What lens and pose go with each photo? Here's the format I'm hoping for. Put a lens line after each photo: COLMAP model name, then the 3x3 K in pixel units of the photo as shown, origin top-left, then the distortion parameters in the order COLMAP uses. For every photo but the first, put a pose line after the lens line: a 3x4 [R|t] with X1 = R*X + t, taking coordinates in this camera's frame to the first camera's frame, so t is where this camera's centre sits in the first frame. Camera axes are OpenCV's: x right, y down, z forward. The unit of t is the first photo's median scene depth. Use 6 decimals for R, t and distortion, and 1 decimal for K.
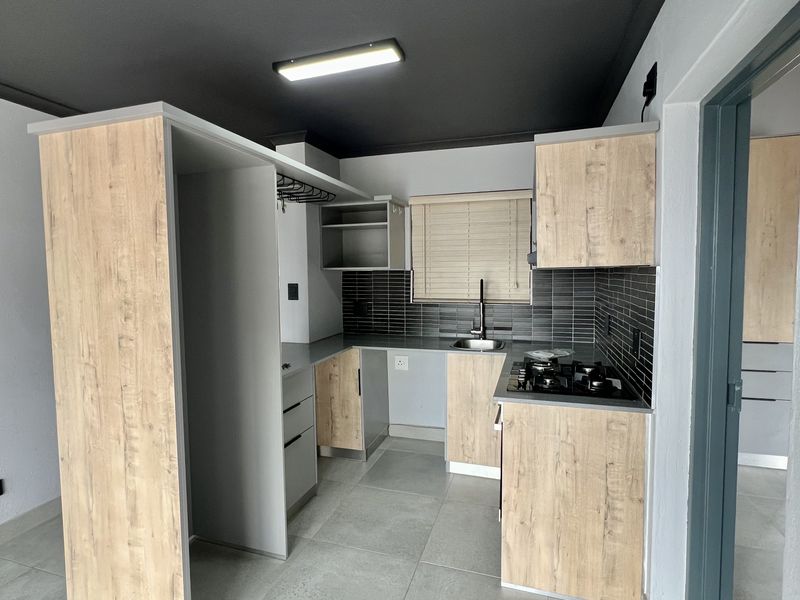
lens RADIAL K [[425.8, 0, 396.7], [0, 425.8, 296.3], [0, 0, 1]] dist [-0.002143, 0.000365]
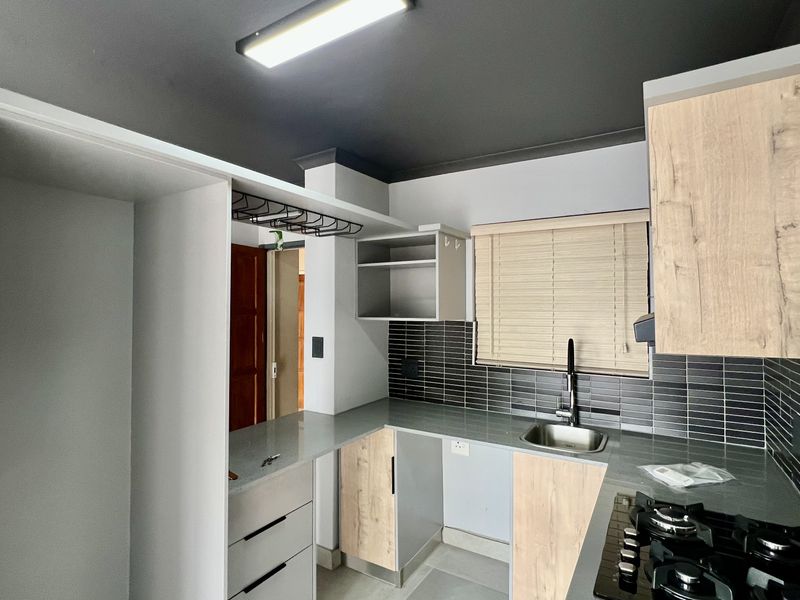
lens RADIAL K [[425.8, 0, 396.7], [0, 425.8, 296.3], [0, 0, 1]] dist [-0.002143, 0.000365]
pose [[0.971339, 0.006852, -0.237602, 0.086250], [-0.026164, 0.996593, -0.078220, -0.046208], [0.236256, 0.082195, 0.968208, 0.249206]]
